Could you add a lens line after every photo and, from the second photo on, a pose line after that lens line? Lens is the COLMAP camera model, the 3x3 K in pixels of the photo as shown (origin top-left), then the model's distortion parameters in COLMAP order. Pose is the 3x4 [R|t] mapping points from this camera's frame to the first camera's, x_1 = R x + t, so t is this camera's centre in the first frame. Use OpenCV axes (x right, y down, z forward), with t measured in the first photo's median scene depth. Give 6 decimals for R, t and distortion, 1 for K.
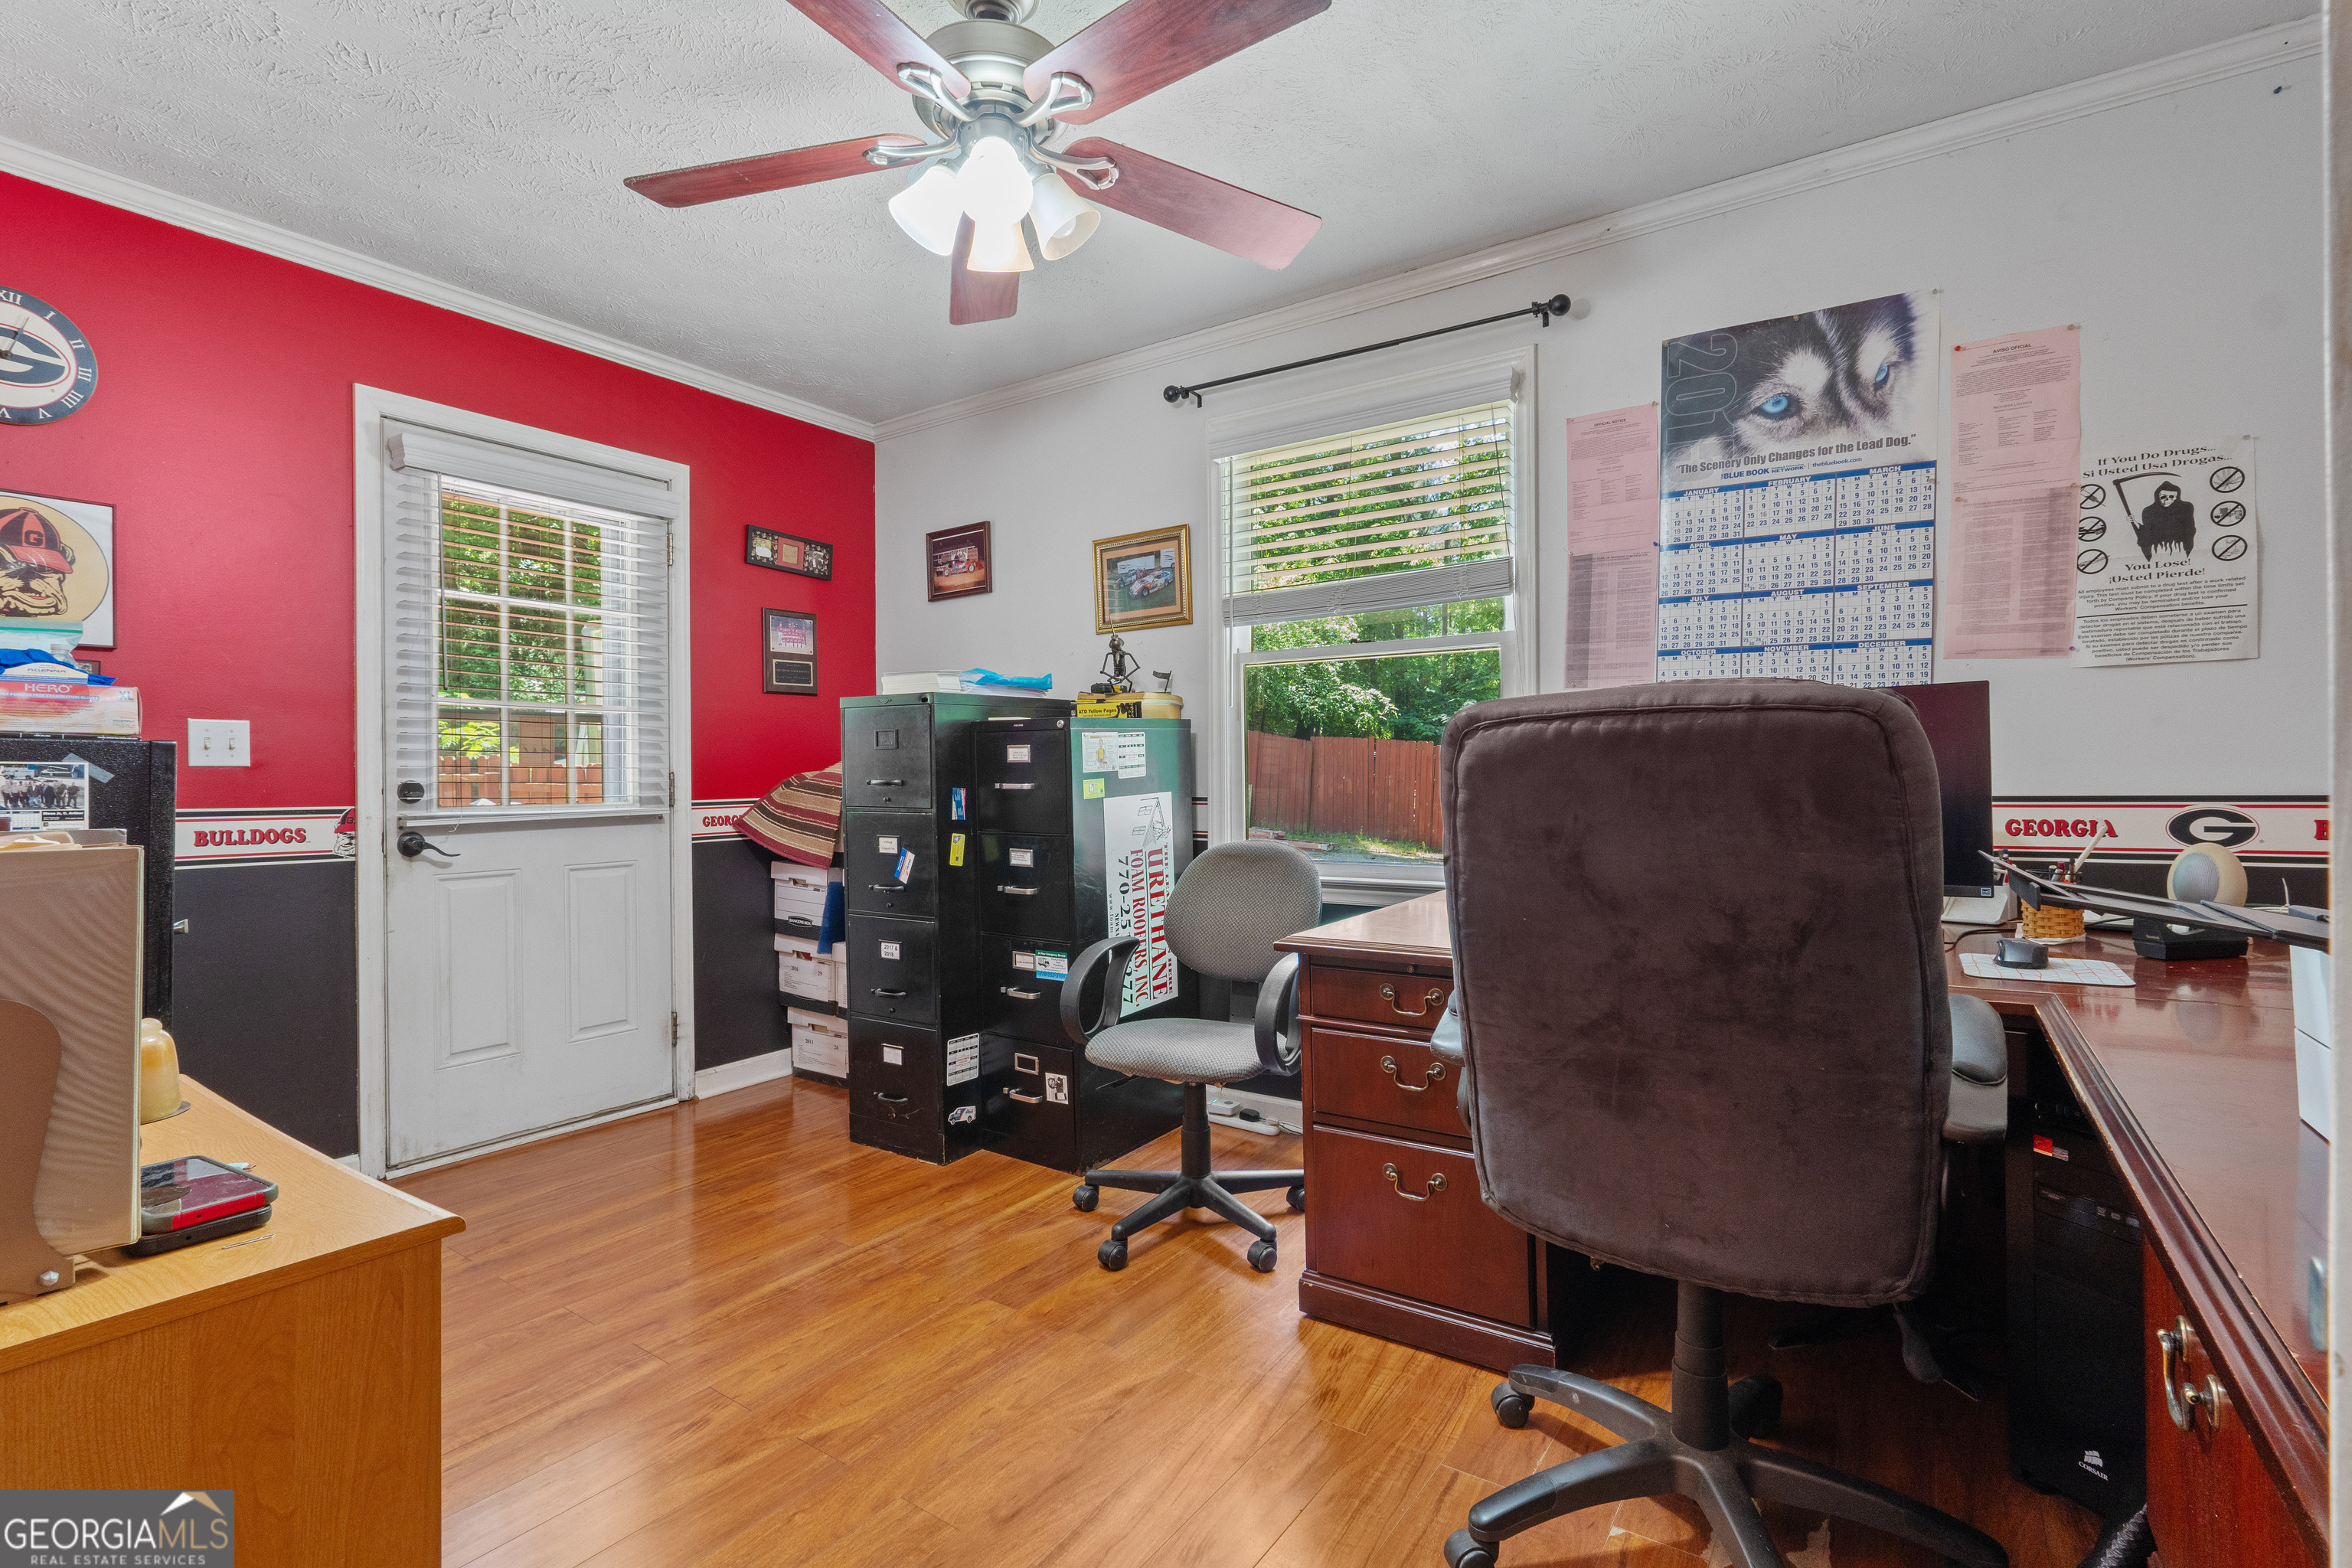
lens RADIAL K [[1078.2, 0, 1178.8], [0, 1078.2, 768.4], [0, 0, 1]] dist [-0.002253, -0.000232]
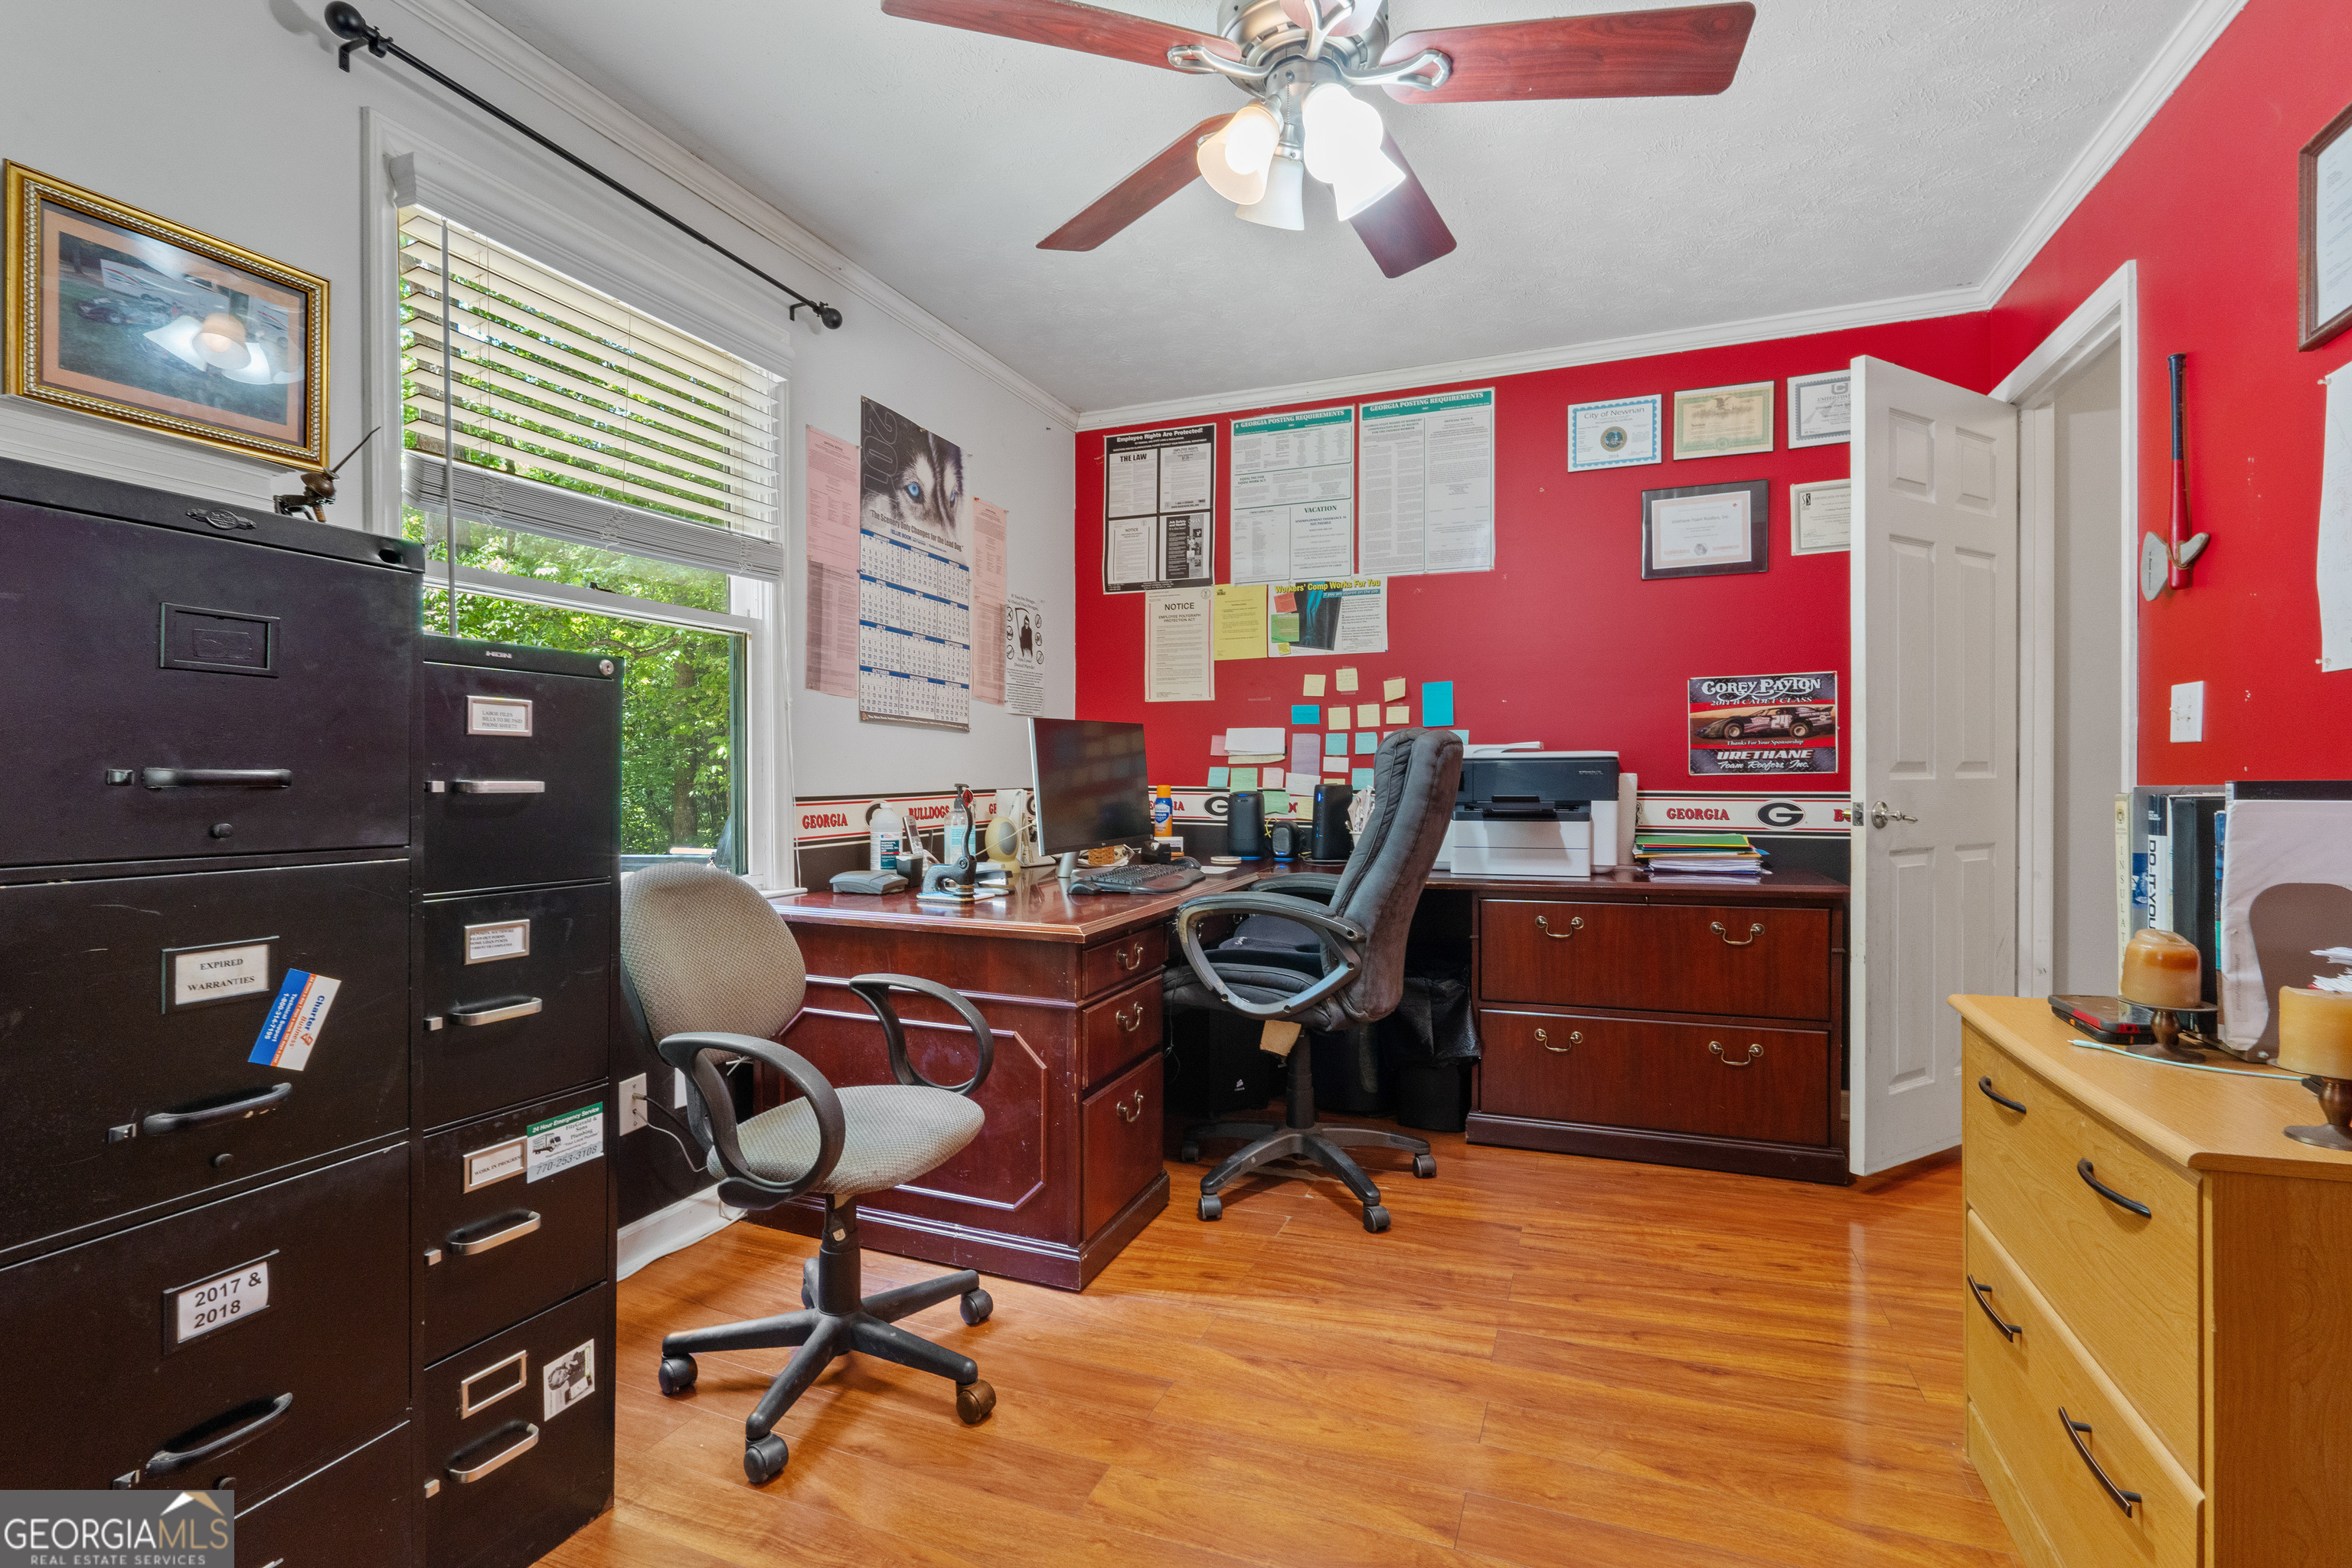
lens RADIAL K [[1100.6, 0, 1169.6], [0, 1100.6, 781.6], [0, 0, 1]] dist [-0.000606, -0.000278]
pose [[-0.217599, 0.003447, 0.976032, -0.800203], [-0.002262, 0.999989, -0.004035, 0.018575], [-0.976036, -0.003086, -0.217589, 0.981149]]
